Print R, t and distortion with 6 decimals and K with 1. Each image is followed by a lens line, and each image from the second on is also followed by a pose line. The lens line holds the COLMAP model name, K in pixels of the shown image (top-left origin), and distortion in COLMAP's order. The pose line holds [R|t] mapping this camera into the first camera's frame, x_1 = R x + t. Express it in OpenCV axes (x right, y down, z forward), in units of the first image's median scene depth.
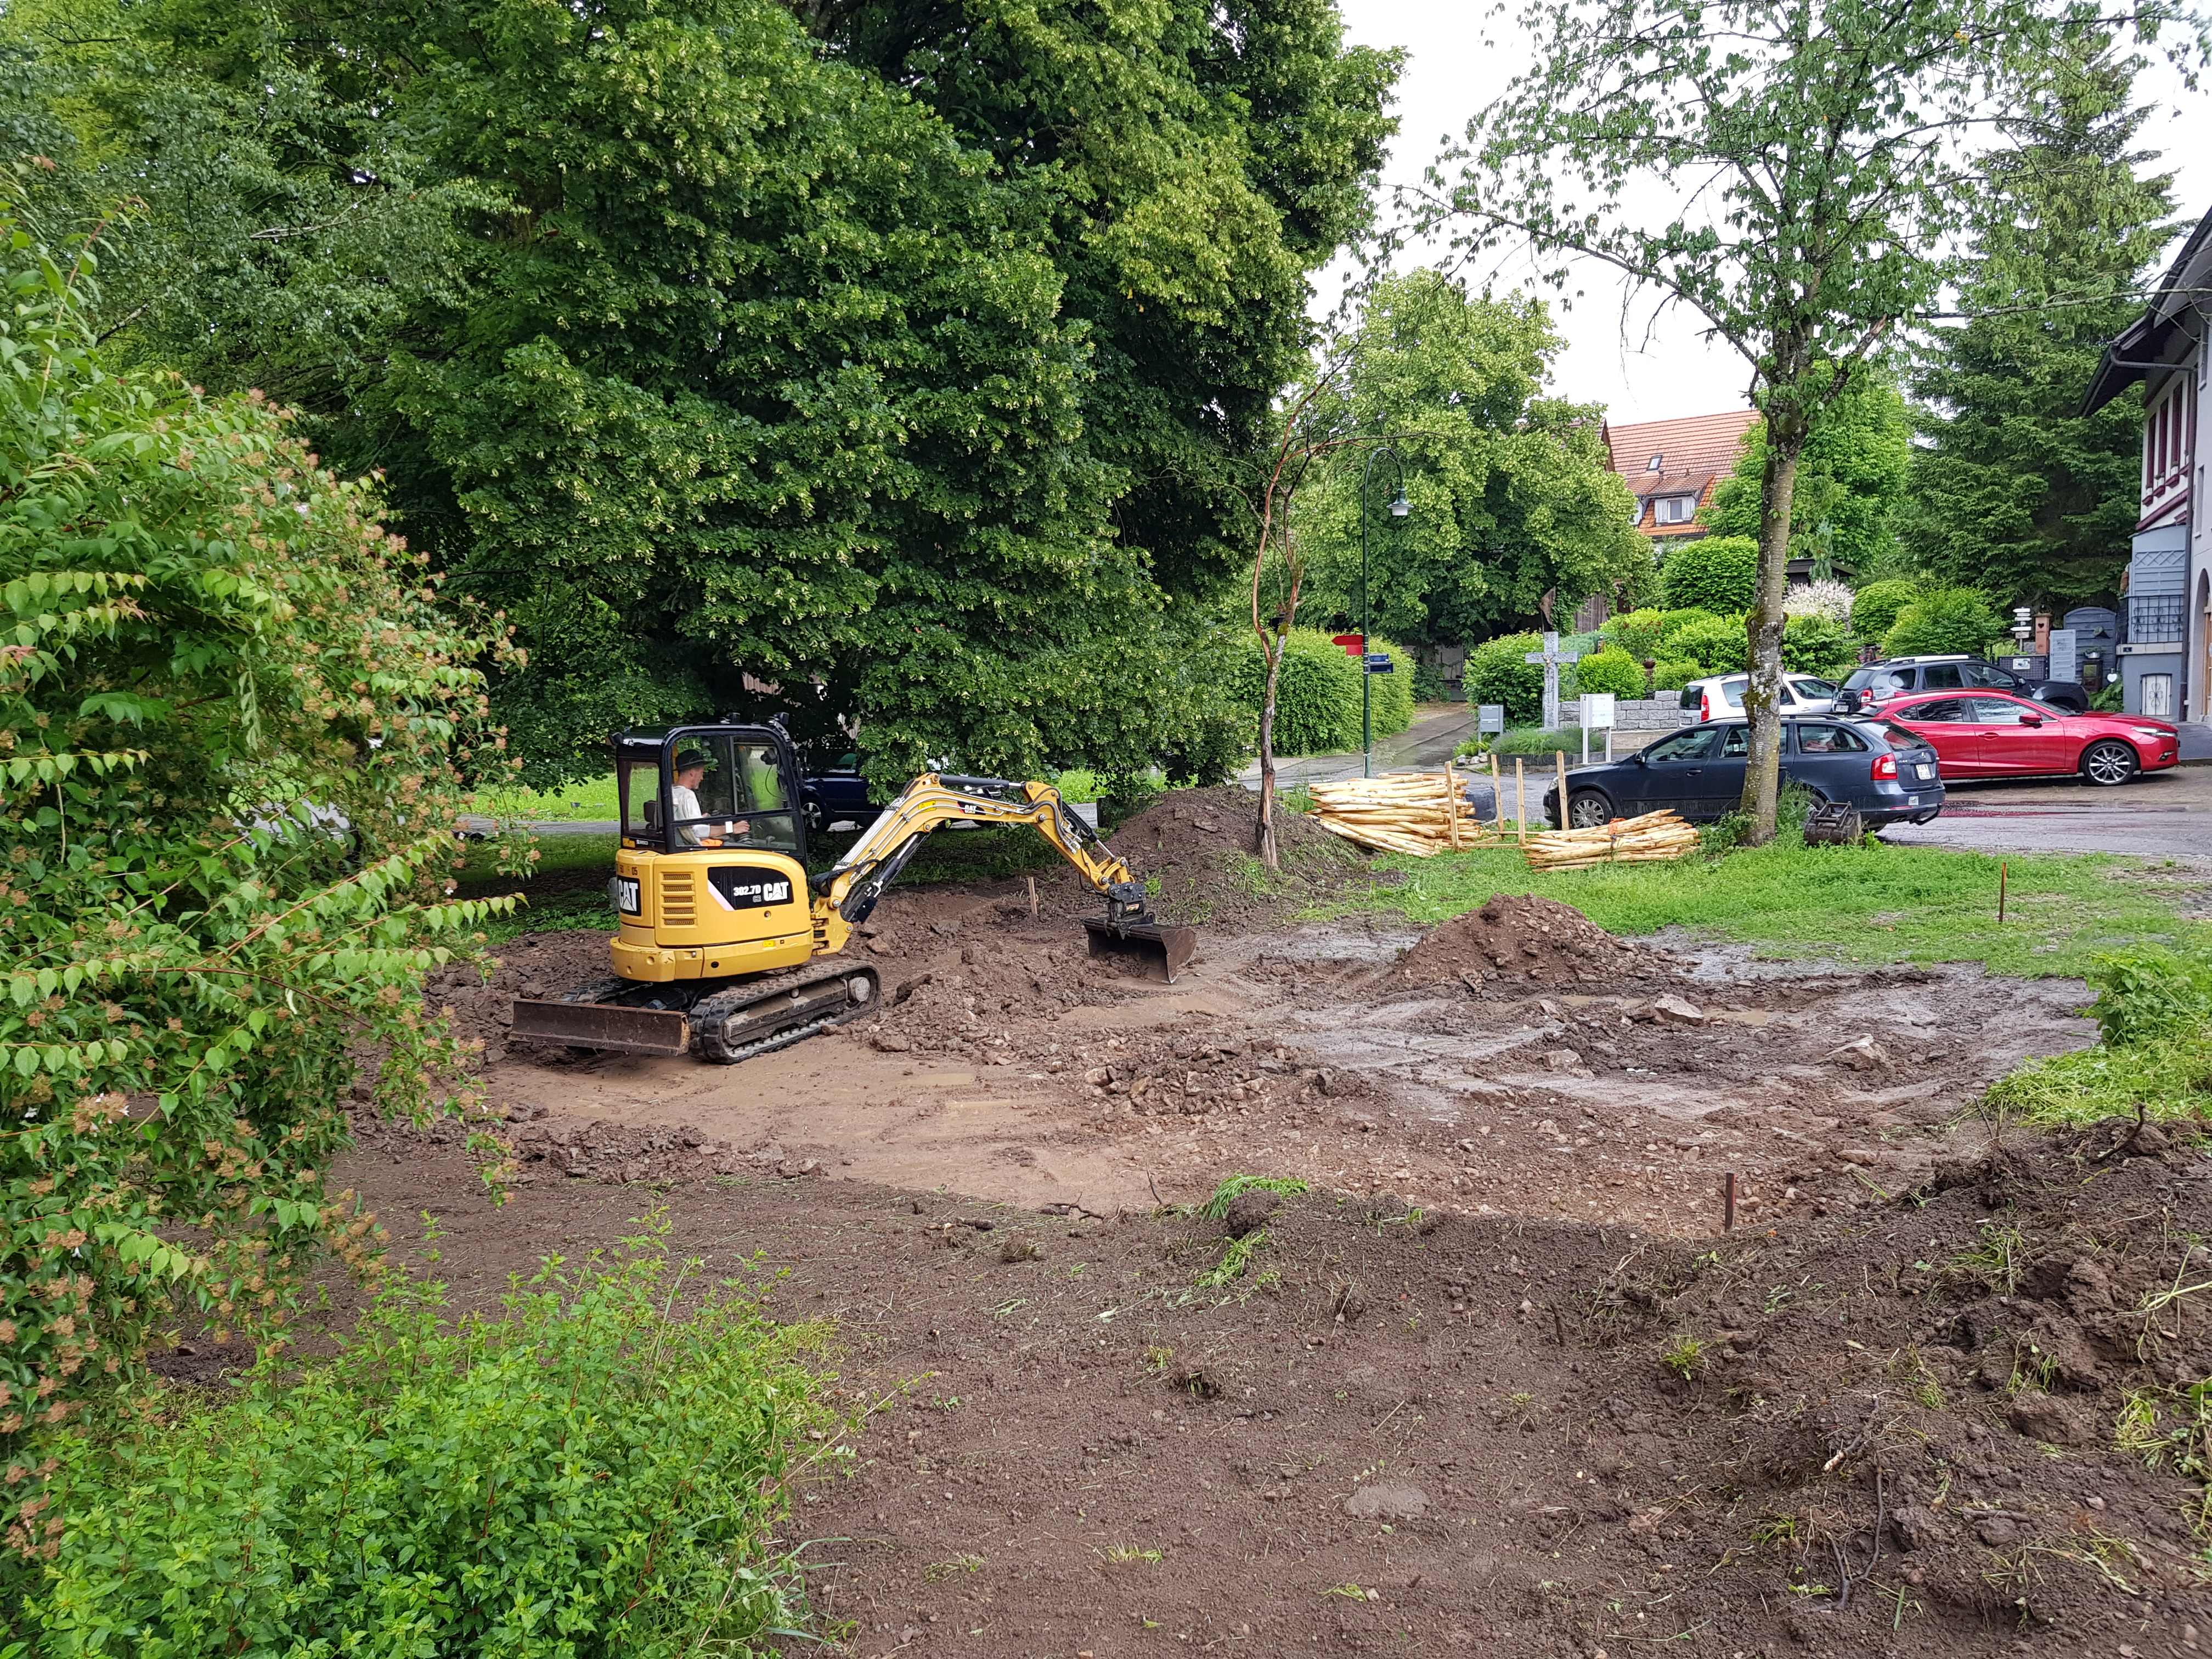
lens RADIAL K [[1831.3, 0, 1106.0], [0, 1831.3, 829.5], [0, 0, 1]] dist [0.002225, 0.003212]
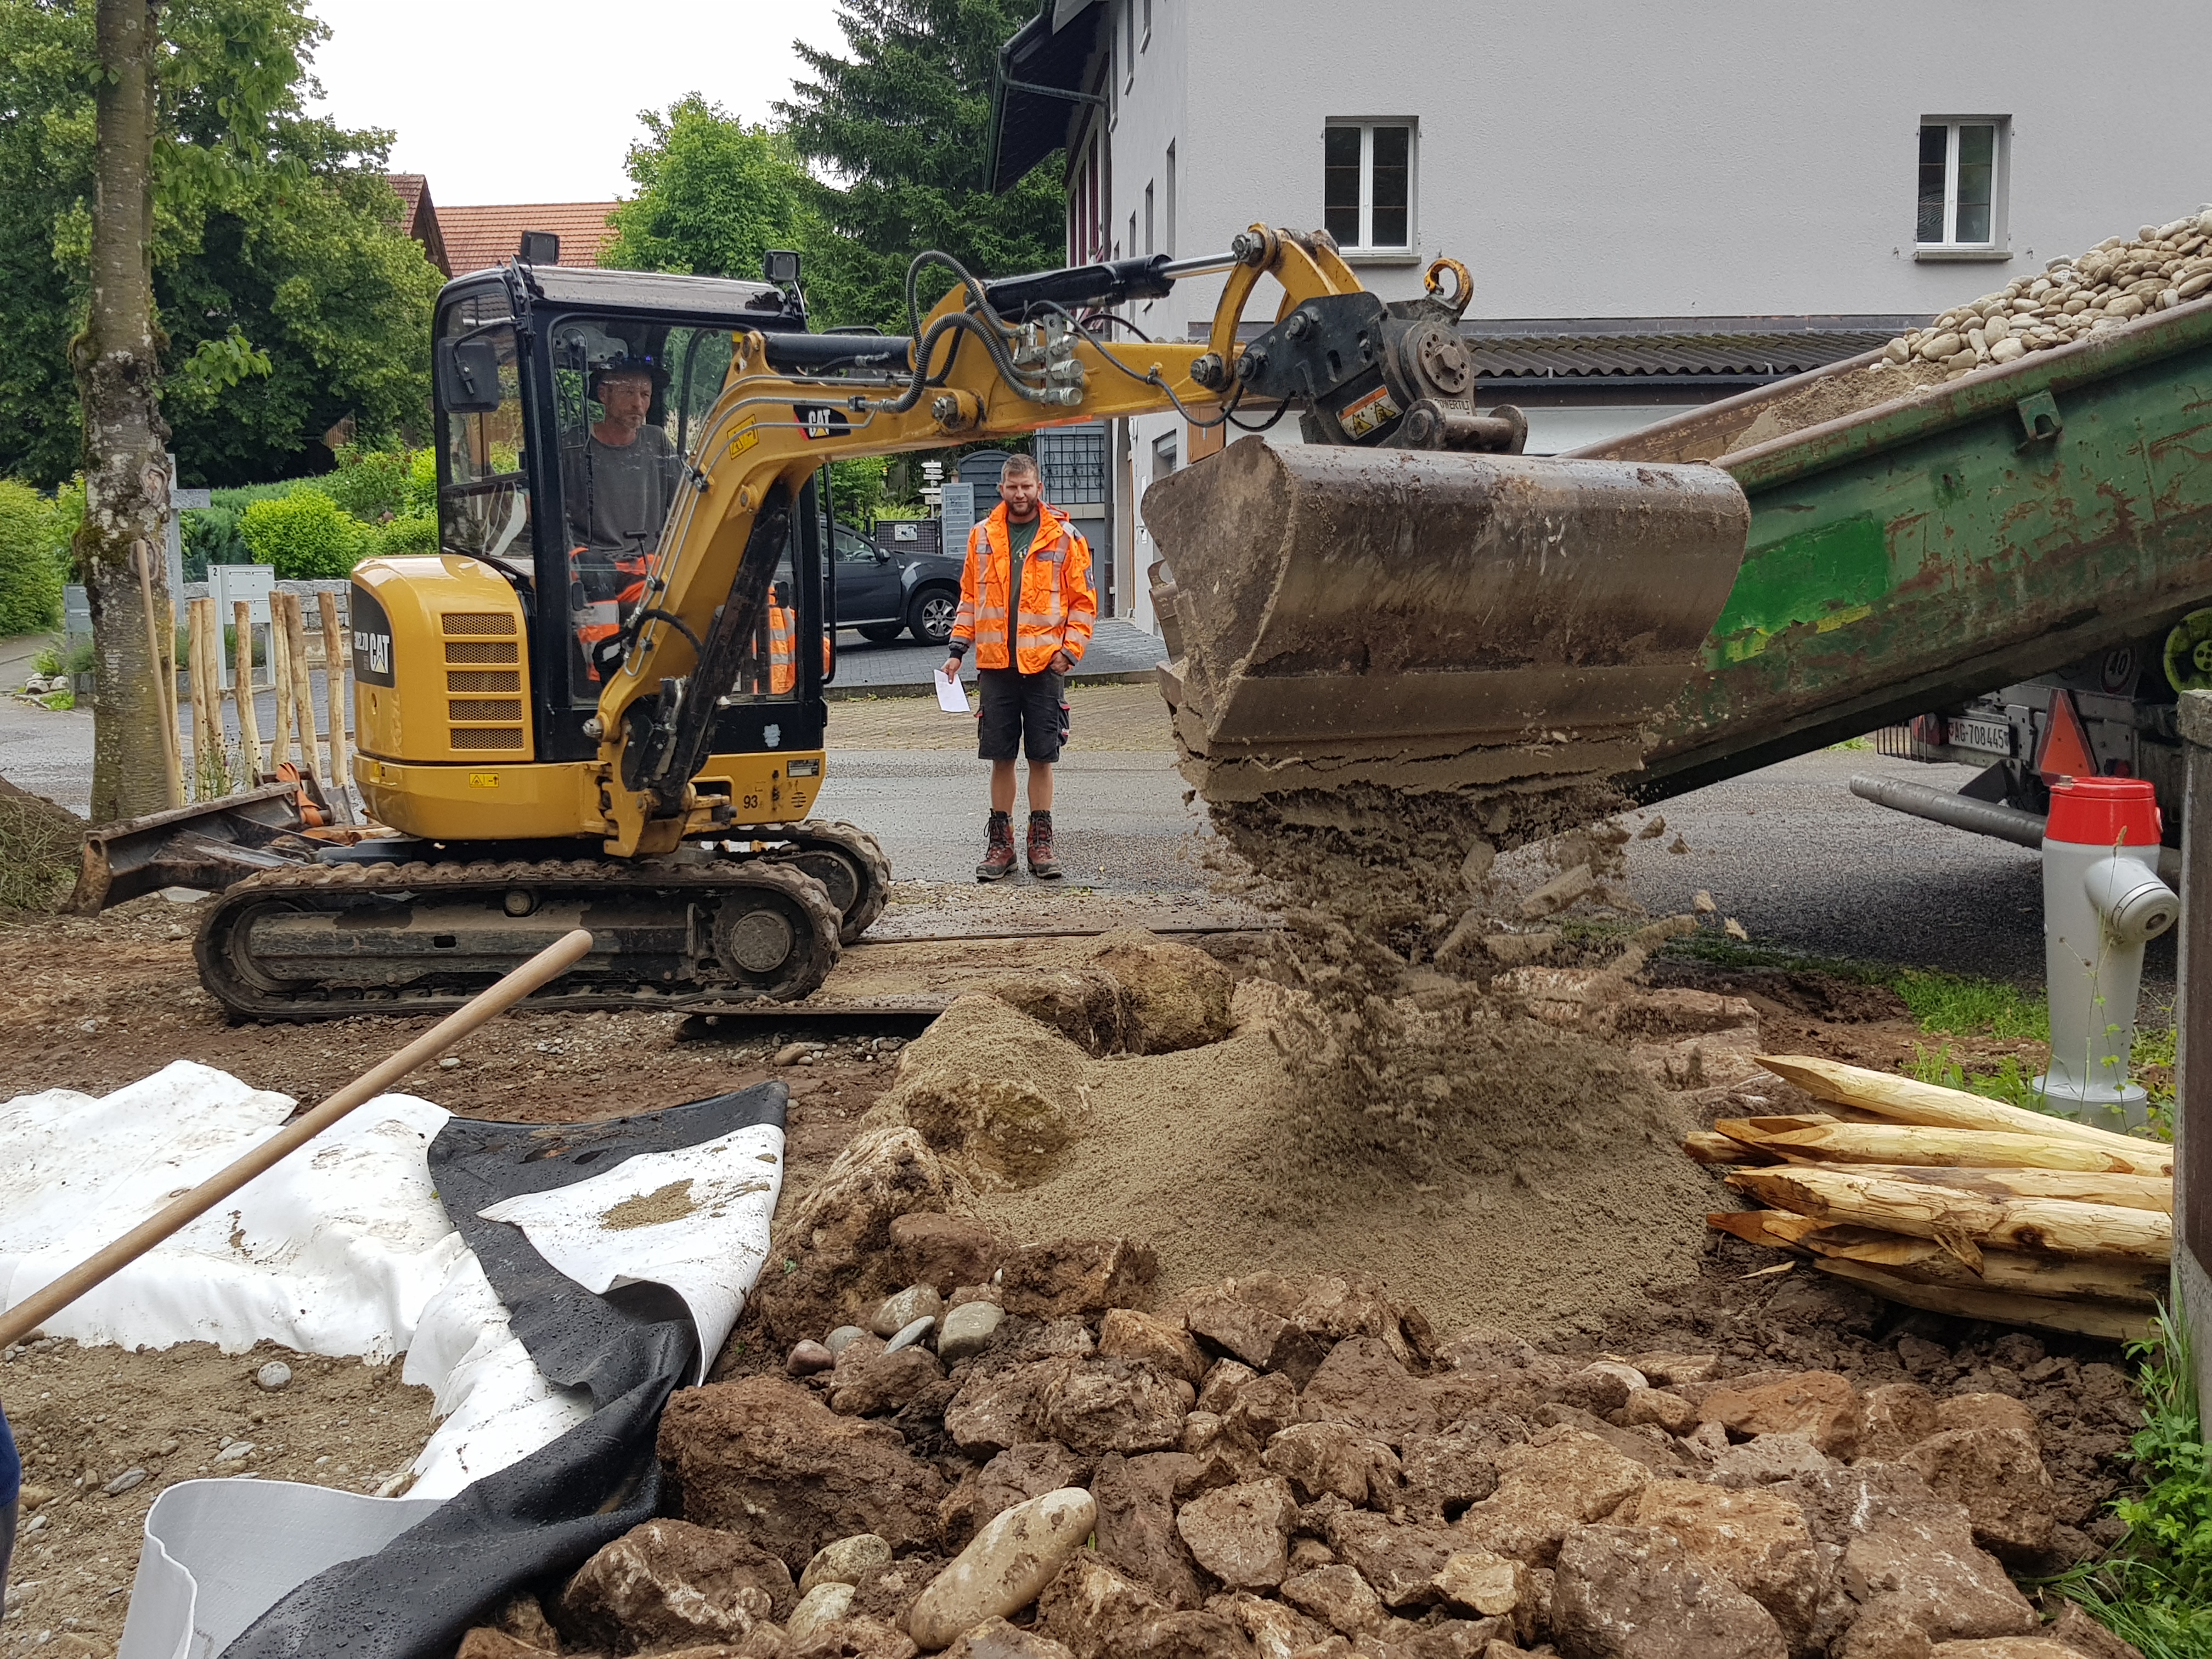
lens RADIAL K [[1675.7, 0, 1106.0], [0, 1675.7, 829.5], [0, 0, 1]] dist [-0.002782, -0.003170]
pose [[0.885165, -0.036643, 0.463832, 0.238783], [0.003920, 0.997446, 0.071318, -0.021268], [-0.465260, -0.061310, 0.883048, 0.358368]]
